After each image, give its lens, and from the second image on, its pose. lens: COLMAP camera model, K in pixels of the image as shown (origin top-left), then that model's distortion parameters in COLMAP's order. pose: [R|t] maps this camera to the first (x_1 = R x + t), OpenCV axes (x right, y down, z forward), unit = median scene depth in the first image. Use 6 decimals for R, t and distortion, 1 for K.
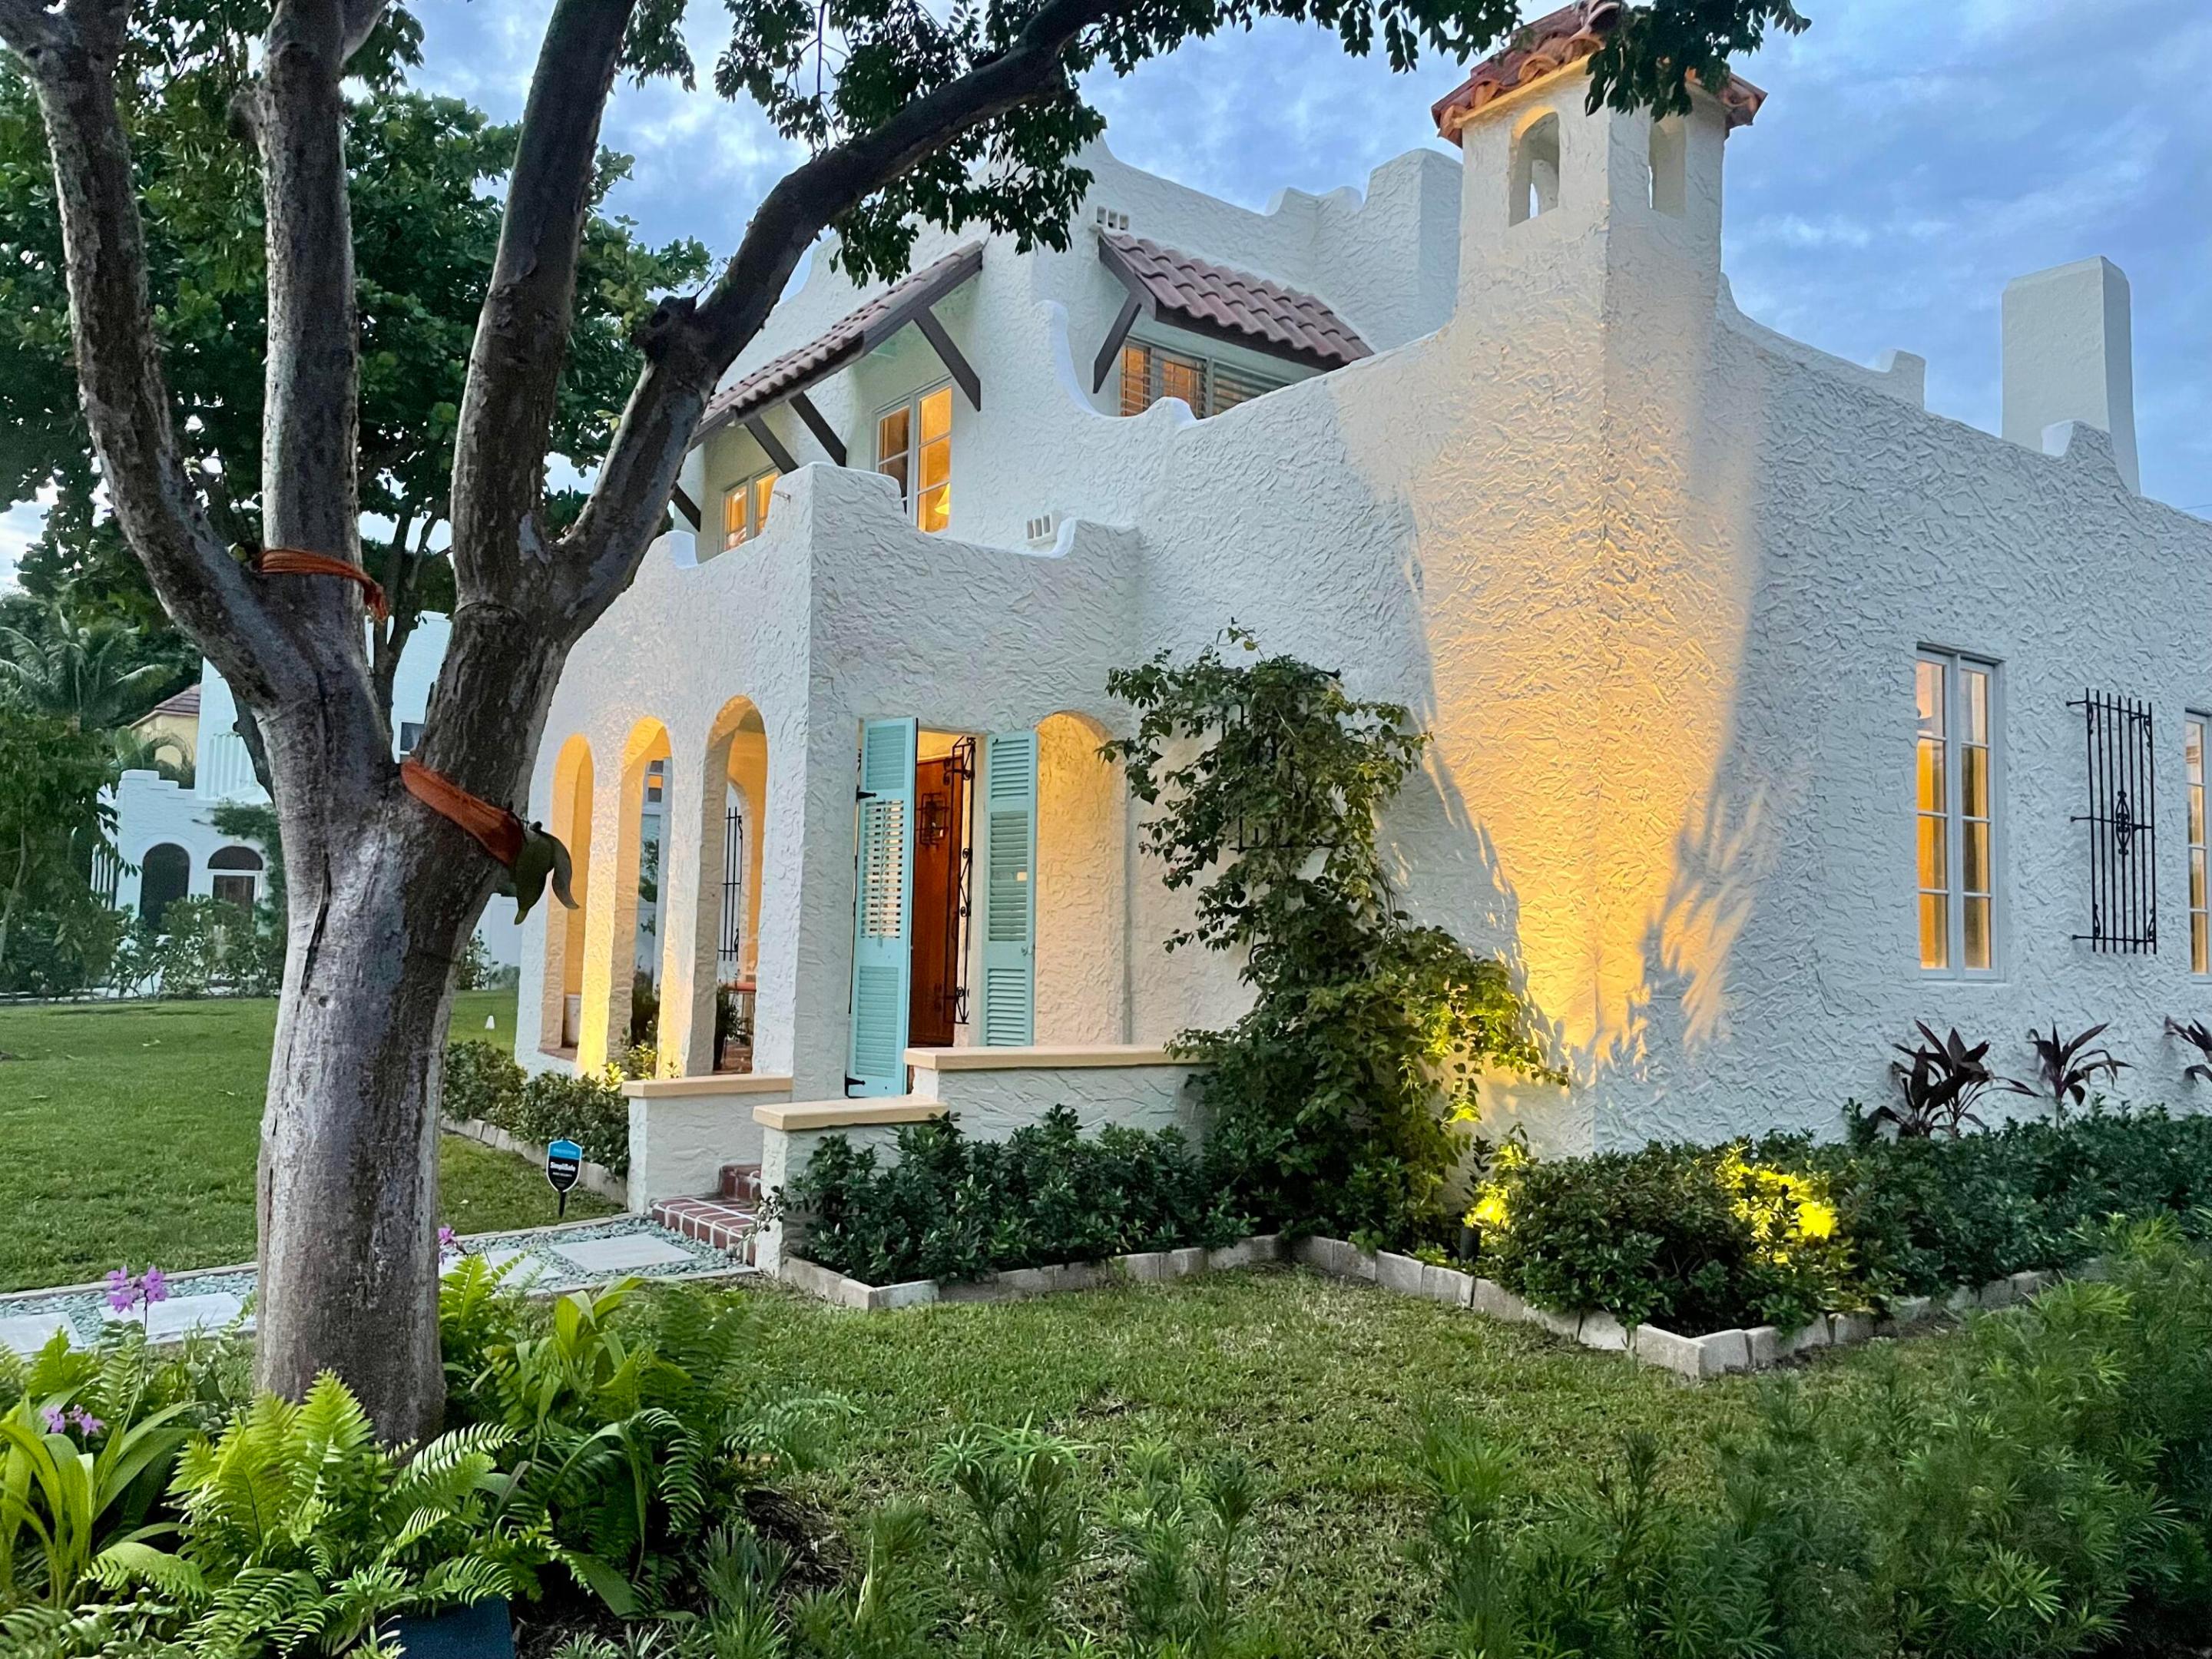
lens RADIAL K [[1672.6, 0, 1106.0], [0, 1672.6, 843.0], [0, 0, 1]] dist [0.011429, 0.000500]
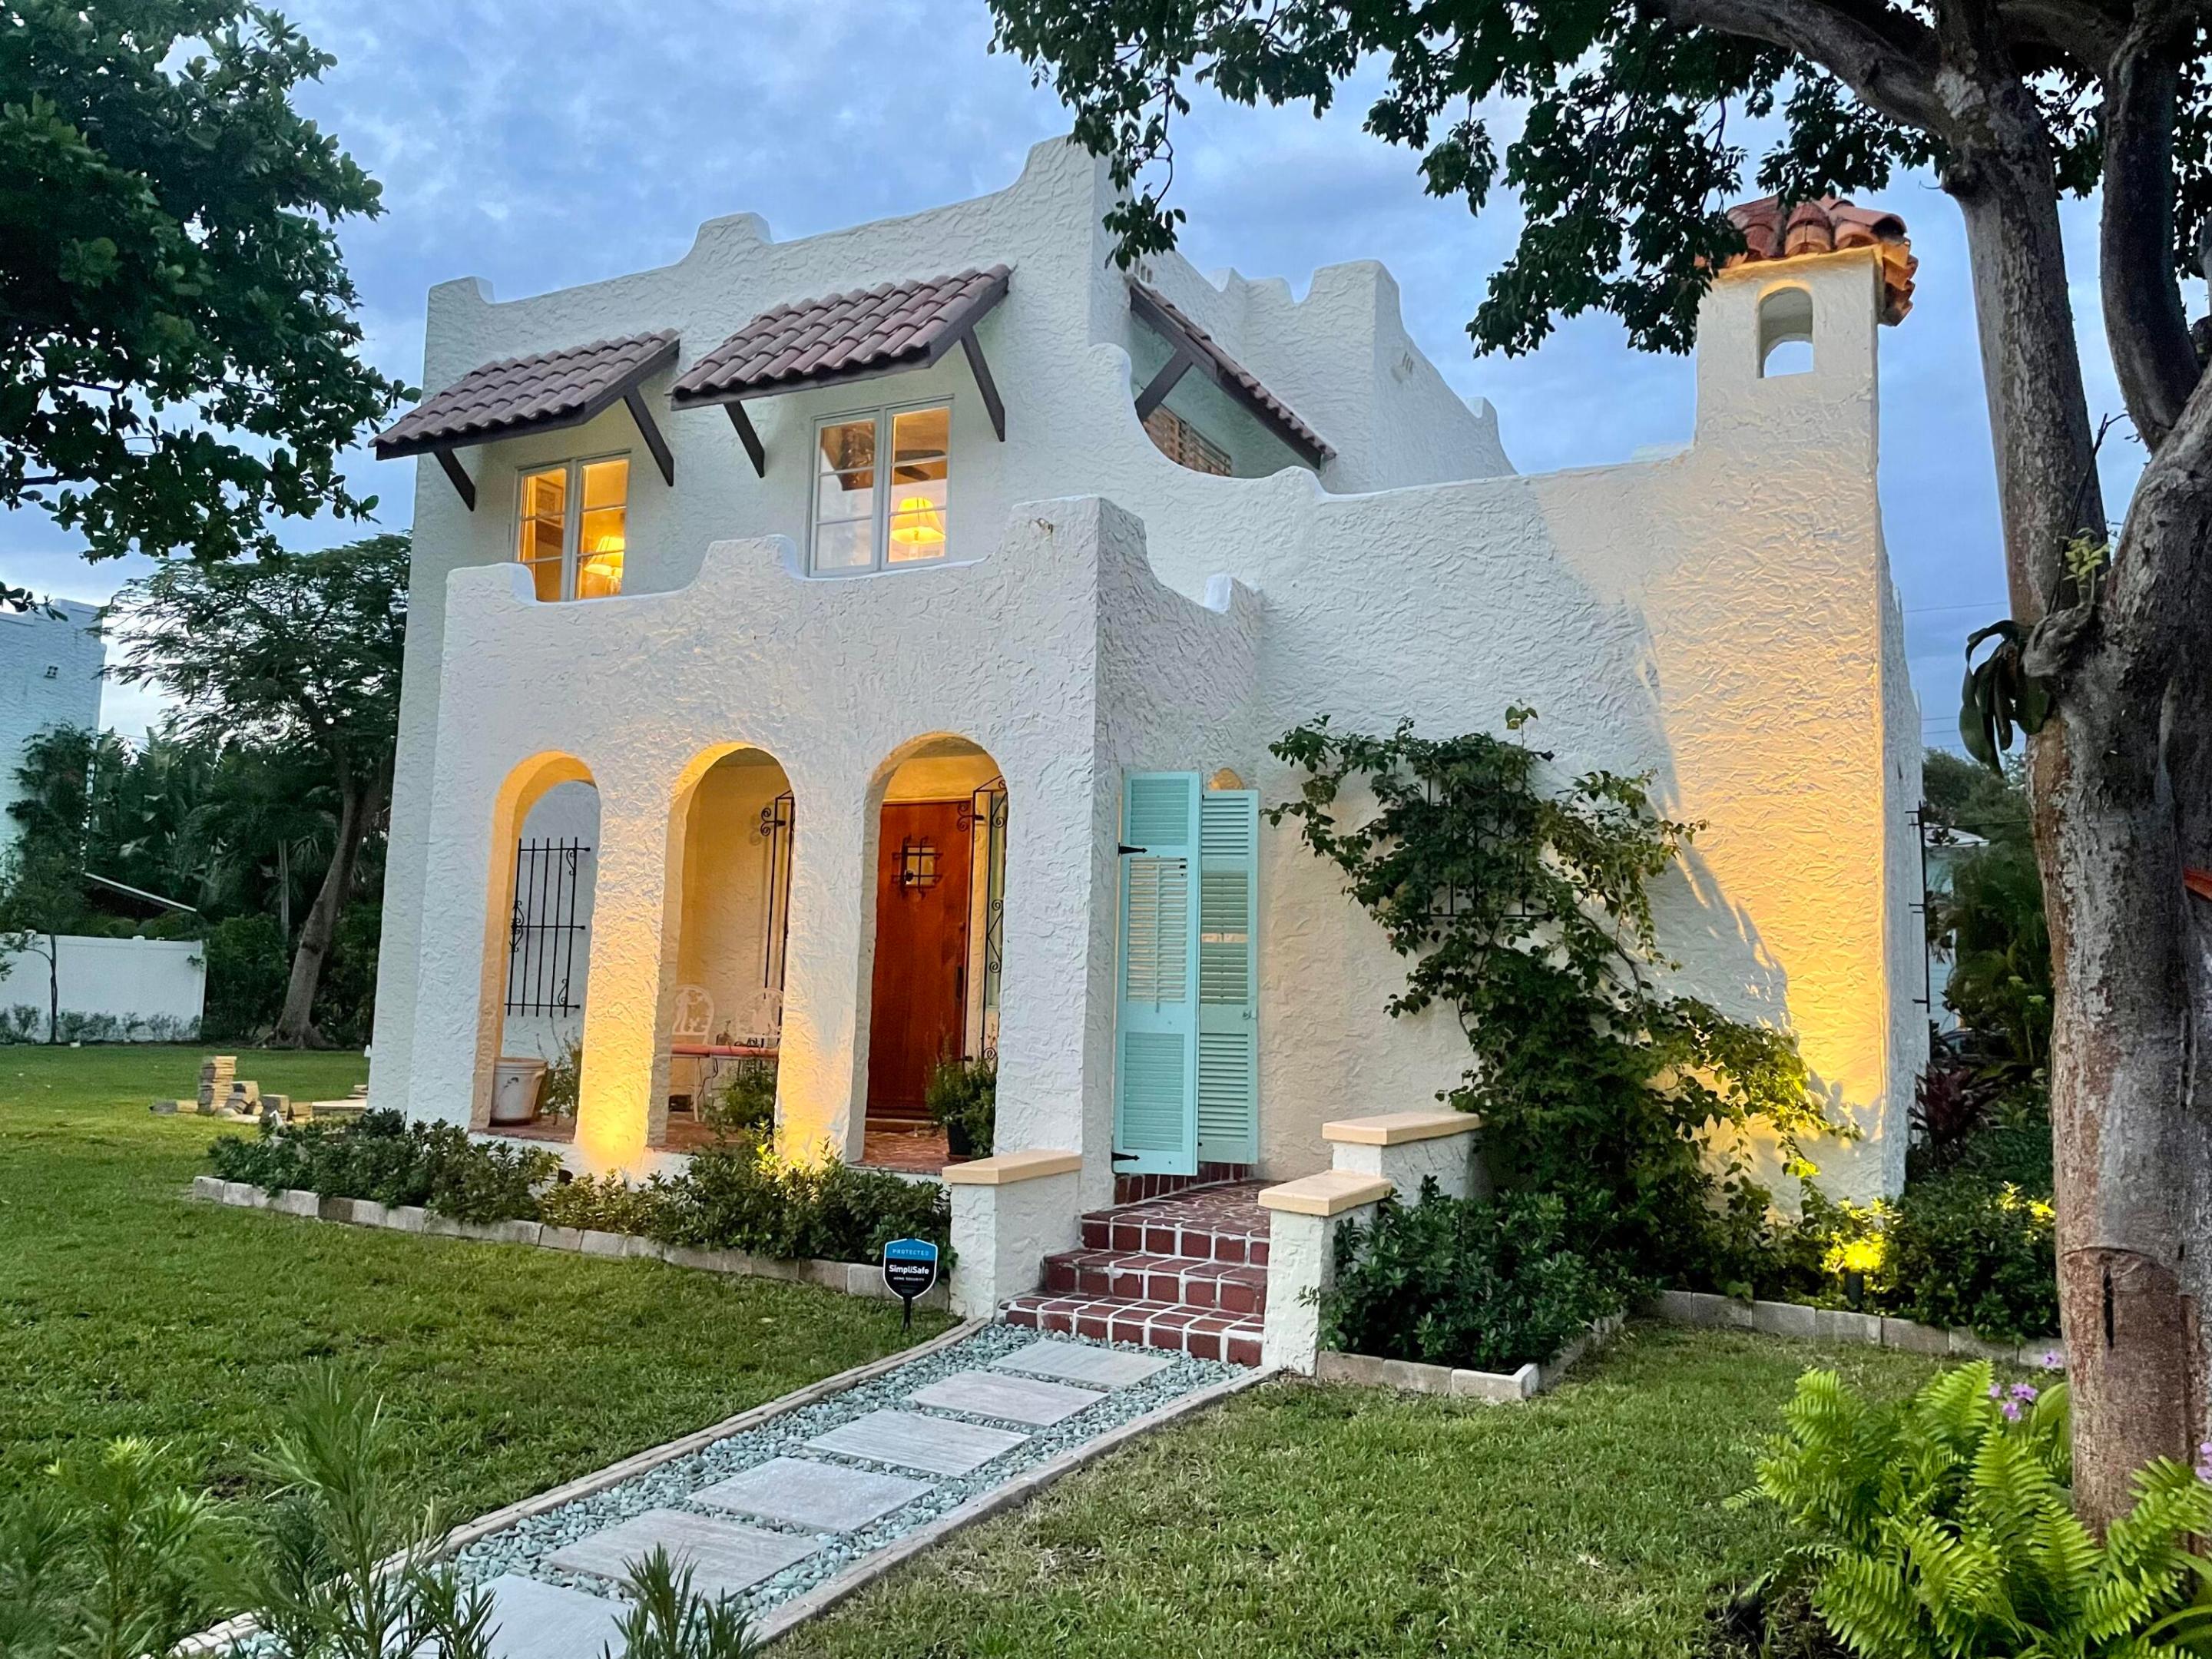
lens RADIAL K [[1672.6, 0, 1105.6], [0, 1672.6, 812.3], [0, 0, 1]] dist [0.011429, 0.000500]
pose [[0.903519, 0.049286, 0.425705, -0.595542], [-0.034585, 0.998510, -0.042199, -0.010321], [-0.427151, 0.023405, 0.903877, 0.161272]]
